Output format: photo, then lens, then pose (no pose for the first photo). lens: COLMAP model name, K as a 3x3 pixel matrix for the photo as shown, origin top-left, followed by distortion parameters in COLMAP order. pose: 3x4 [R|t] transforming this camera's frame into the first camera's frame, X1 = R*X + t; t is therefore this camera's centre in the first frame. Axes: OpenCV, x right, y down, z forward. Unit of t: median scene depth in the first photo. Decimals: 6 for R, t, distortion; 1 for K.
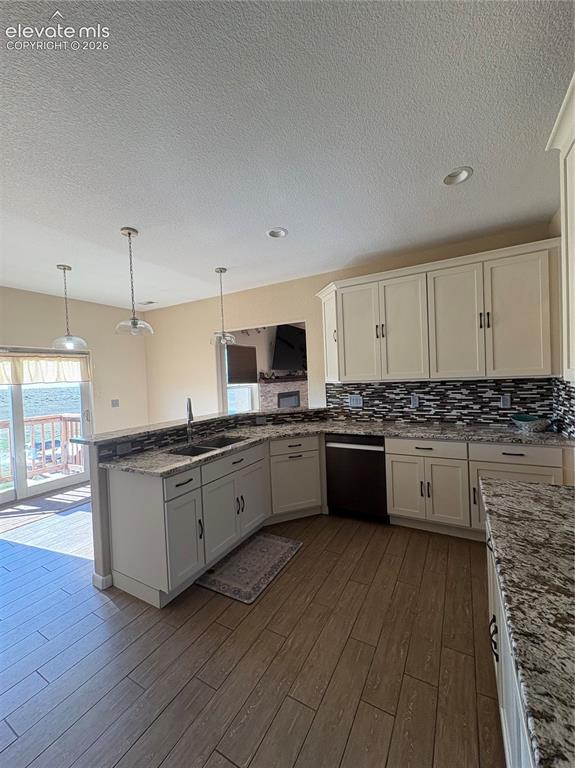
lens RADIAL K [[305.6, 0, 288.9], [0, 305.6, 385.7], [0, 0, 1]] dist [0.001424, 0.000233]
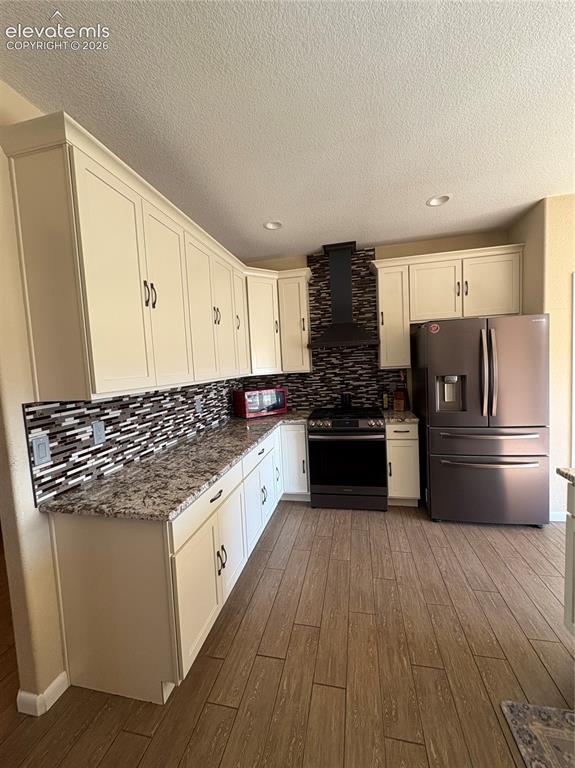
lens RADIAL K [[305.6, 0, 288.4], [0, 305.6, 383.9], [0, 0, 1]] dist [0.001424, 0.000233]
pose [[-0.952850, 0.107574, -0.283733, 0.221813], [0.079849, 0.990986, 0.107565, -0.036449], [0.292747, 0.079838, -0.952851, 0.762018]]
